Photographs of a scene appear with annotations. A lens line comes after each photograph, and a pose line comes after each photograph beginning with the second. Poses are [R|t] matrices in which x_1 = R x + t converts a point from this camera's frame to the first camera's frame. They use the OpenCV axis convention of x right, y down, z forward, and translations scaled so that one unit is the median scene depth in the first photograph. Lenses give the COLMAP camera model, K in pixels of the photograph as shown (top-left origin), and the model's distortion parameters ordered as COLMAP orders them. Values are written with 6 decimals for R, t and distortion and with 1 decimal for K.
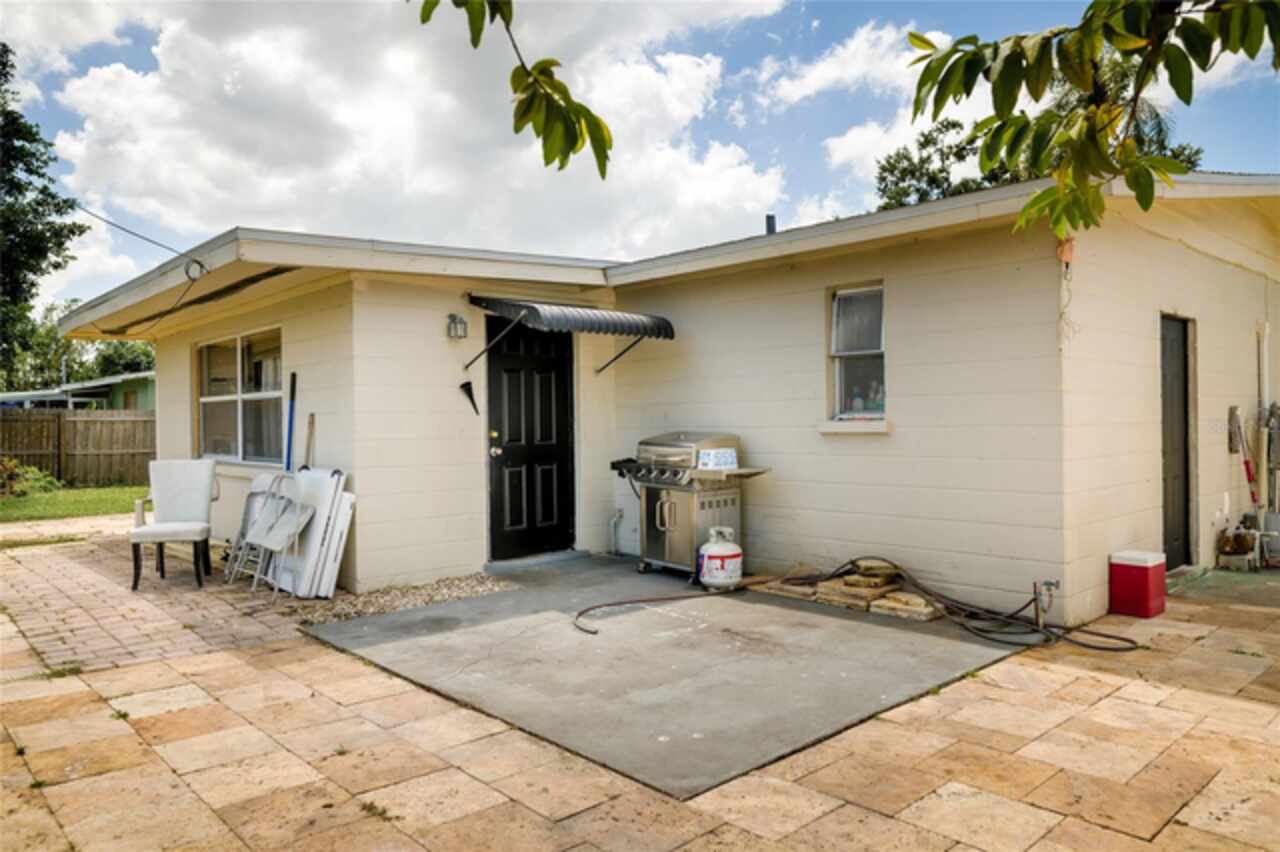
lens RADIAL K [[887.1, 0, 640.0], [0, 887.1, 426.0], [0, 0, 1]] dist [-0.049266, 0.046696]
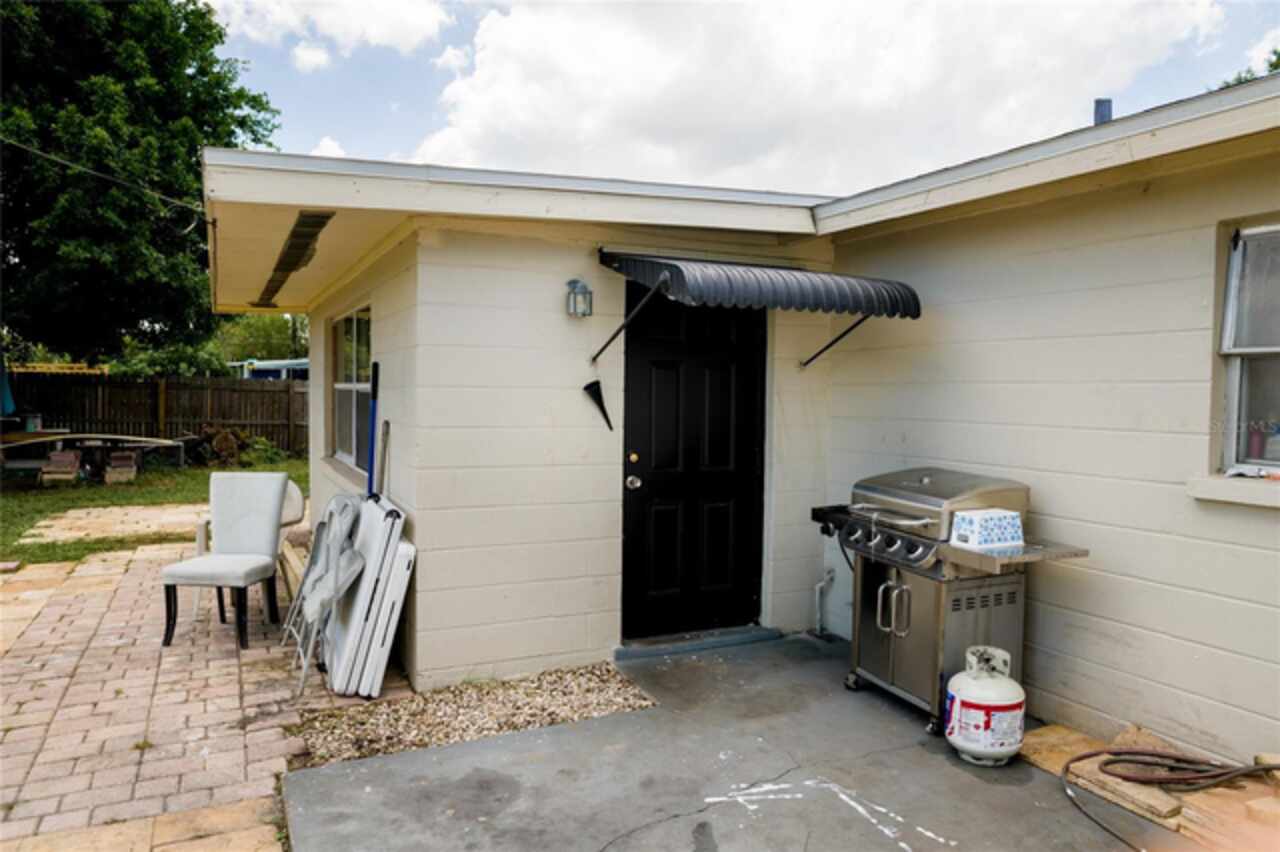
lens RADIAL K [[887.1, 0, 640.0], [0, 887.1, 426.0], [0, 0, 1]] dist [-0.049266, 0.046696]
pose [[0.957939, 0.036658, -0.284623, 0.030631], [-0.026388, 0.998858, 0.039838, -0.044664], [0.285758, -0.030652, 0.957812, 0.373911]]
